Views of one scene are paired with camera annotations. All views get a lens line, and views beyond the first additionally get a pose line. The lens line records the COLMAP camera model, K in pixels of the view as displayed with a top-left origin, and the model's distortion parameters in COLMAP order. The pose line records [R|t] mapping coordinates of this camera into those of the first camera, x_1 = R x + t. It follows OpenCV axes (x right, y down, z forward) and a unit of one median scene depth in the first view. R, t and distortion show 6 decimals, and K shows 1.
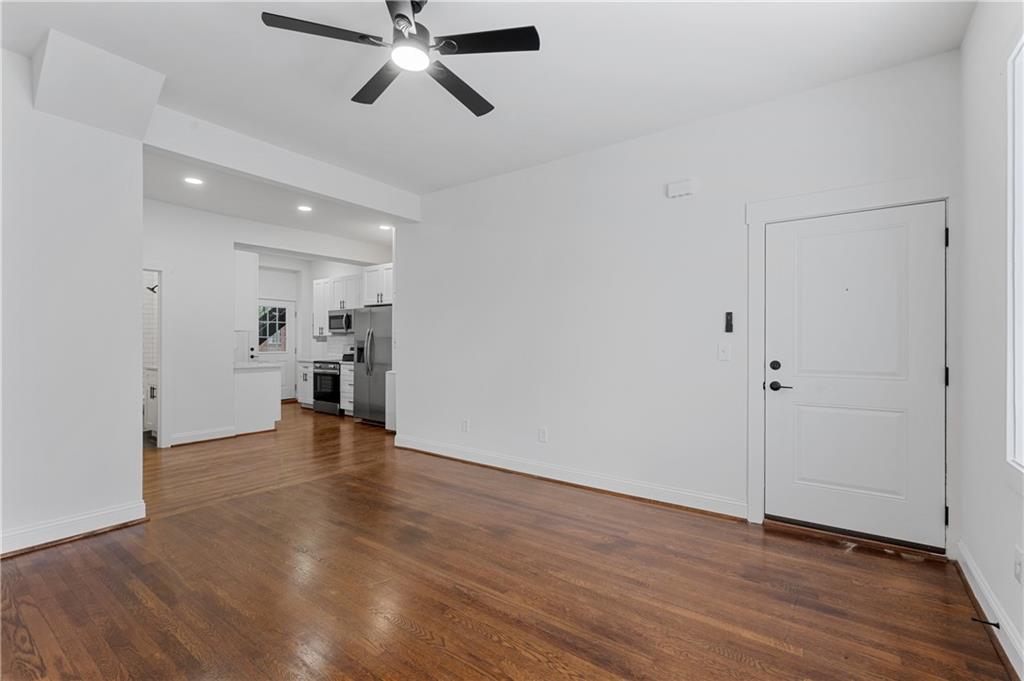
lens RADIAL K [[455.0, 0, 517.2], [0, 455.0, 341.7], [0, 0, 1]] dist [0.001723, 0.000055]
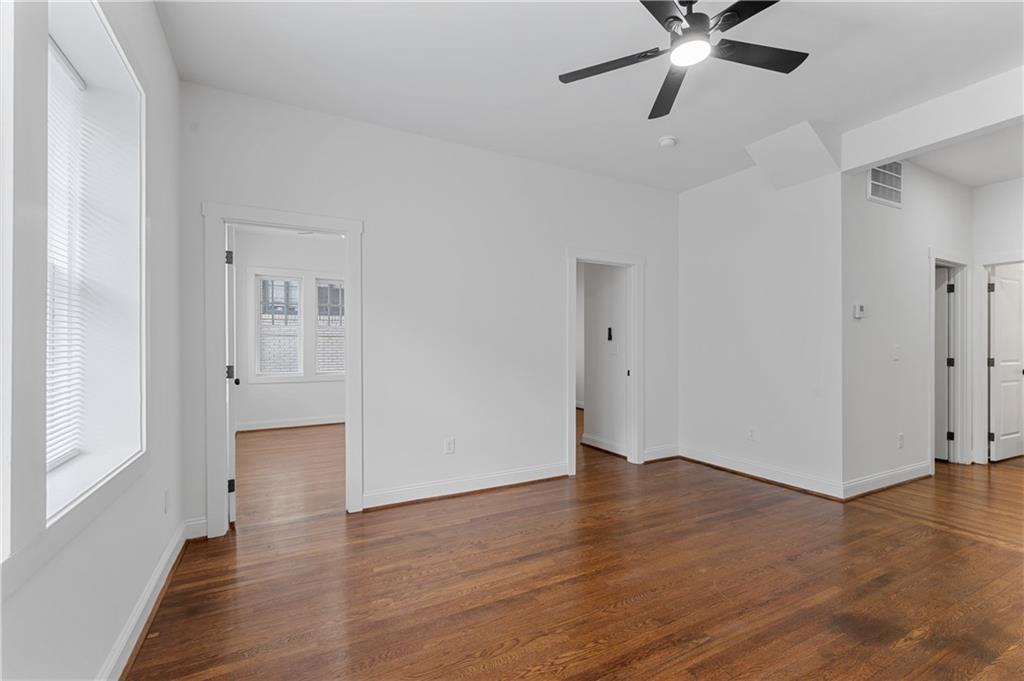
lens RADIAL K [[455.0, 0, 512.3], [0, 455.0, 343.3], [0, 0, 1]] dist [0.001723, 0.000055]
pose [[-0.448534, -0.005067, -0.893752, 0.208254], [0.001478, 0.999978, -0.006411, 0.001646], [0.893765, -0.004196, -0.448516, 0.284657]]
